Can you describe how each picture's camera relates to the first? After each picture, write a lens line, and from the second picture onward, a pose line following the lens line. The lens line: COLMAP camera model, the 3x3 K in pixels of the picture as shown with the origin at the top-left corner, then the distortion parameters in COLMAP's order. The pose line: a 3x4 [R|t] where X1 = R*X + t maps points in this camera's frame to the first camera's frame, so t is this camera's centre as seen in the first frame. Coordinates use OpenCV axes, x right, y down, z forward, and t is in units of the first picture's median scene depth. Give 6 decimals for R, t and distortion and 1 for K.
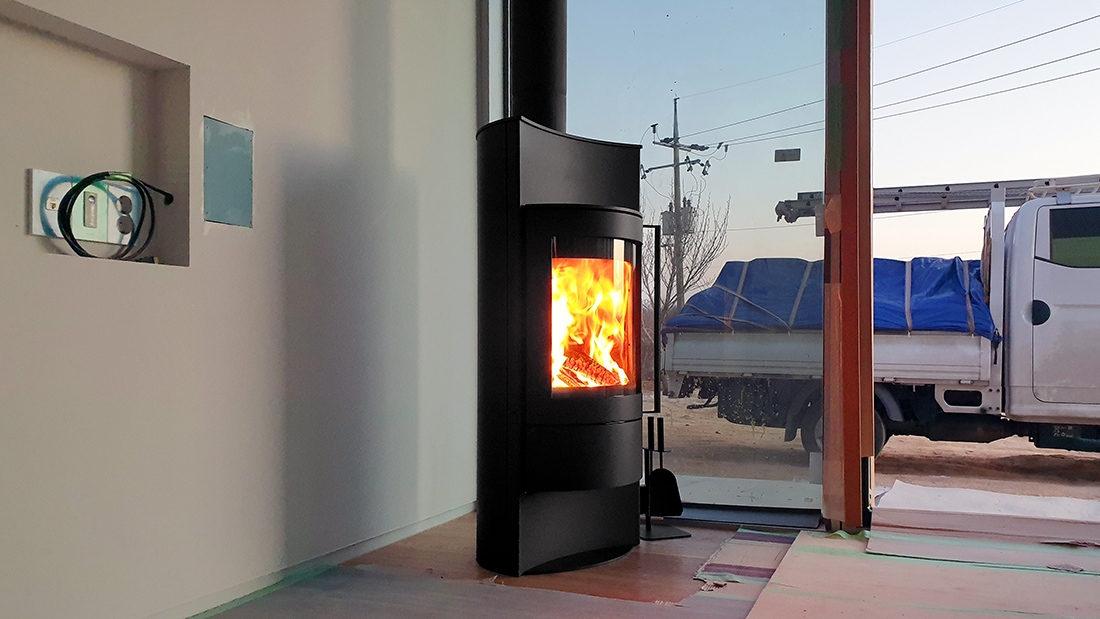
lens RADIAL K [[943.9, 0, 560.2], [0, 943.9, 337.5], [0, 0, 1]] dist [0.044373, -0.066857]
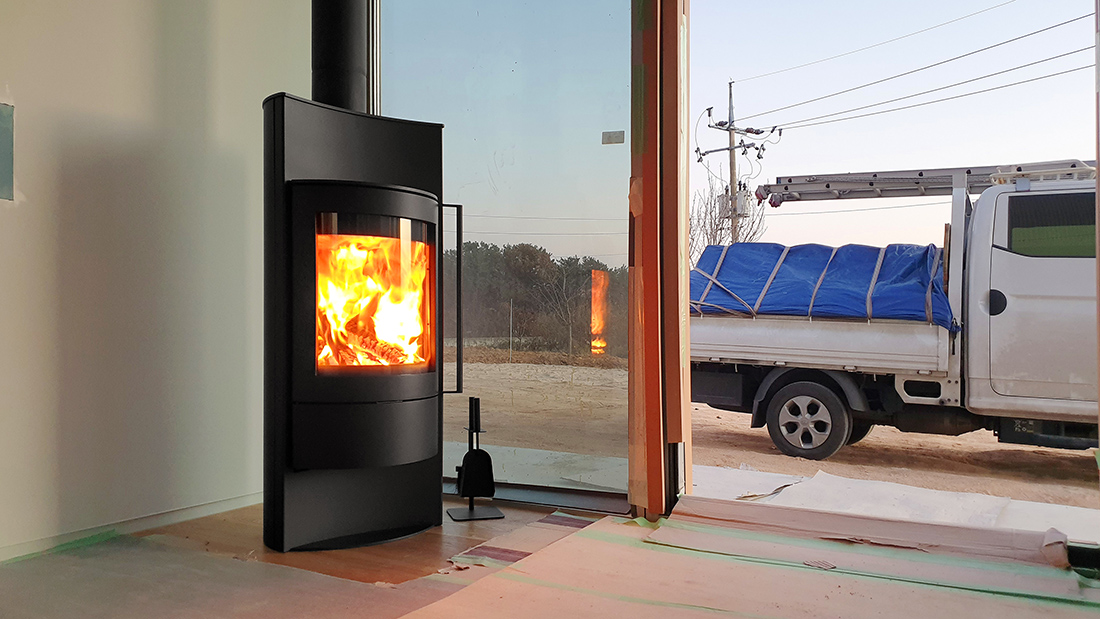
lens RADIAL K [[943.9, 0, 554.7], [0, 943.9, 305.0], [0, 0, 1]] dist [0.044373, -0.066857]
pose [[0.997580, 0.019832, -0.066643, 0.114559], [-0.020835, 0.999679, -0.014383, -0.000323], [0.066336, 0.015736, 0.997673, 0.003018]]
